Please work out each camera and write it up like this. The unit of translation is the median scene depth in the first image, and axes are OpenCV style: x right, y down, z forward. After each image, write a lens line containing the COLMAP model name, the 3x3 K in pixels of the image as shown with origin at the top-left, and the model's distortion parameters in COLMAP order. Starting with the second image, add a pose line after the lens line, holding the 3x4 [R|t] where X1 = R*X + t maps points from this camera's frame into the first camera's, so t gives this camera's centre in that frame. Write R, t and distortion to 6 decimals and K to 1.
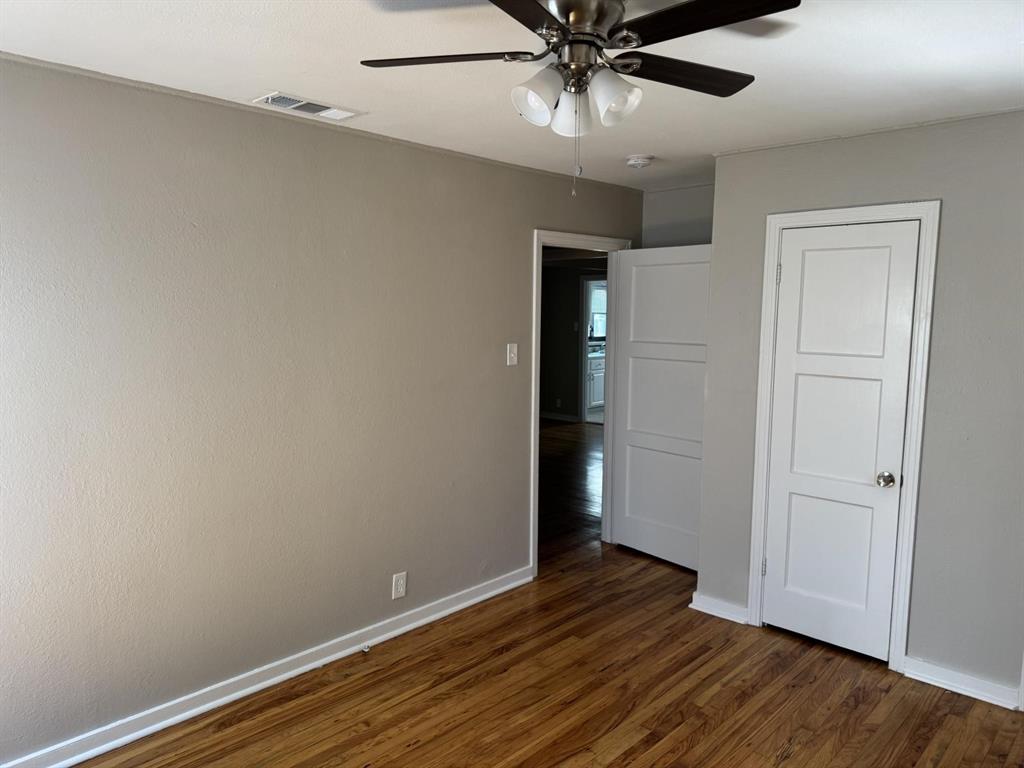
lens RADIAL K [[717.0, 0, 516.4], [0, 717.0, 384.8], [0, 0, 1]] dist [0.008877, -0.003451]
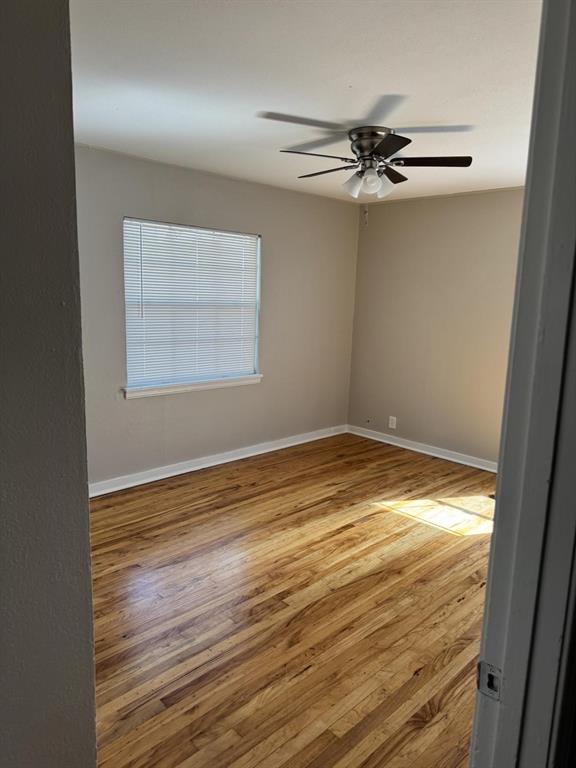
lens RADIAL K [[537.7, 0, 289.0], [0, 537.7, 380.8], [0, 0, 1]] dist [0.008877, -0.003451]
pose [[-0.998354, -0.050815, 0.026584, 0.154959], [-0.042029, 0.963686, 0.263708, -0.140472], [-0.039019, 0.262157, -0.964236, 1.660777]]
